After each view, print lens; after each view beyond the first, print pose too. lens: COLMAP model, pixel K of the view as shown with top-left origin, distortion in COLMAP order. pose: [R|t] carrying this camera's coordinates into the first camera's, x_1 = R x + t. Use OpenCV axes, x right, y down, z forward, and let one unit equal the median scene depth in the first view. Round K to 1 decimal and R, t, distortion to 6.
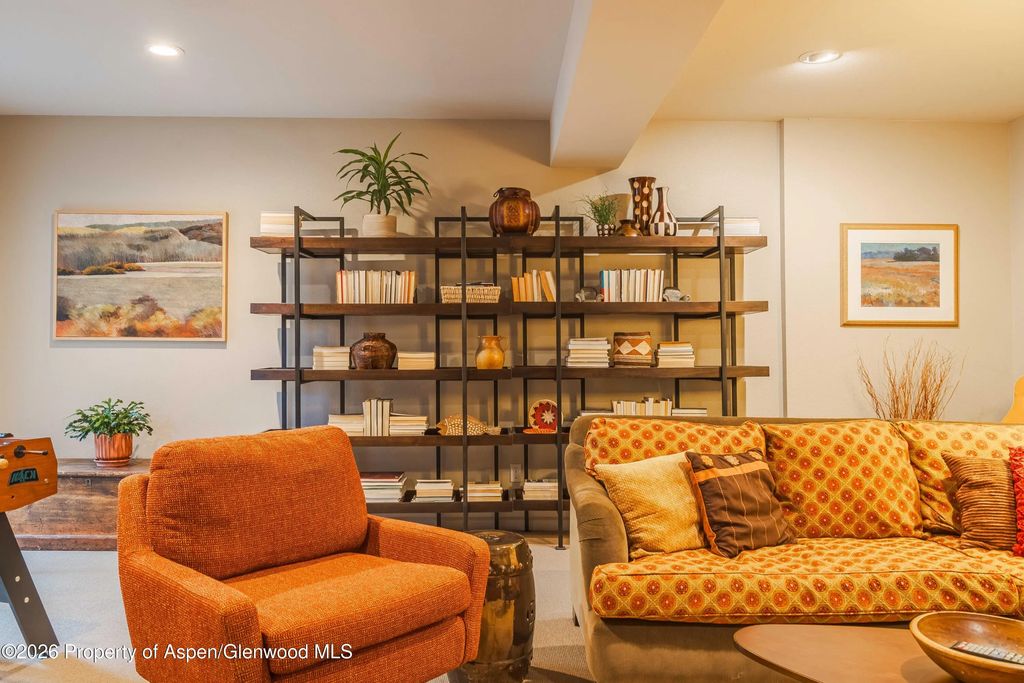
lens RADIAL K [[815.5, 0, 508.2], [0, 815.5, 339.7], [0, 0, 1]] dist [0.015349, -0.013005]
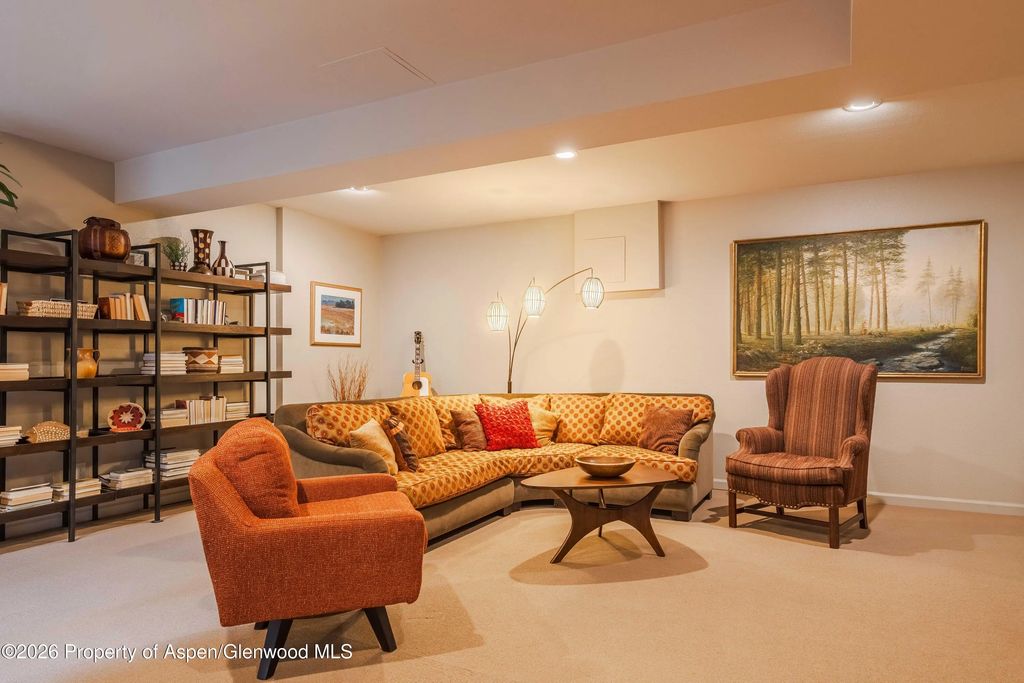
lens RADIAL K [[646.2, 0, 514.3], [0, 646.2, 349.0], [0, 0, 1]] dist [0.007016, 0.002434]
pose [[0.458999, 0.014805, 0.888313, -0.545267], [-0.008294, 0.999889, -0.012379, 0.002540], [-0.888398, -0.001686, 0.459071, 0.074431]]
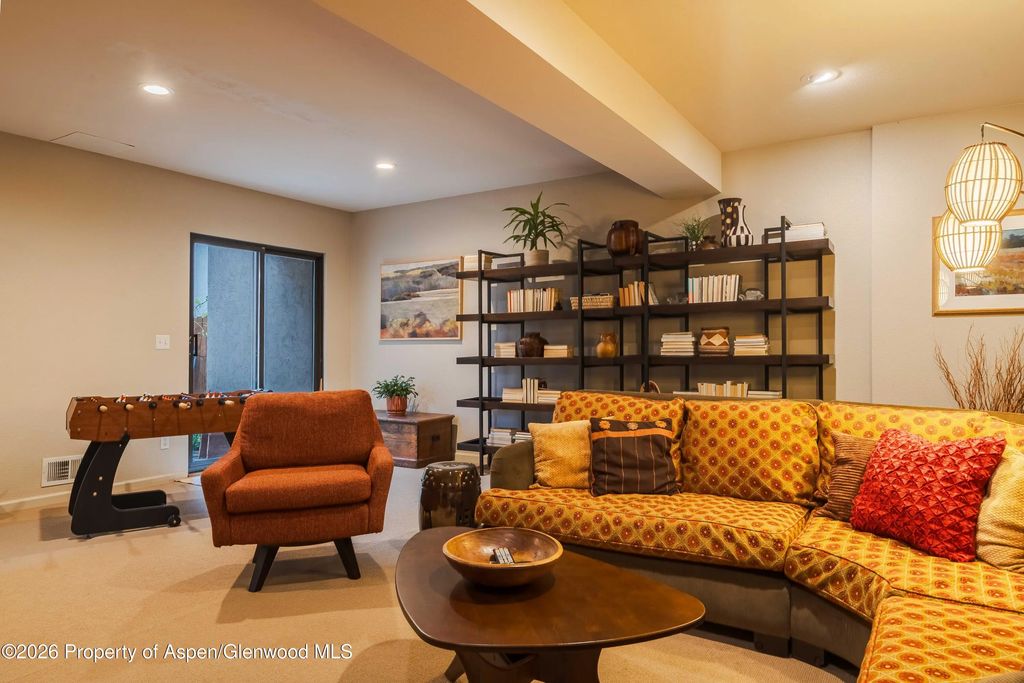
lens RADIAL K [[632.1, 0, 516.9], [0, 632.1, 345.4], [0, 0, 1]] dist [0.006750, 0.000947]
pose [[0.849837, -0.010362, -0.526944, 0.404382], [0.017441, 0.999812, 0.008467, 0.005147], [0.526757, -0.016386, 0.849858, 0.034997]]
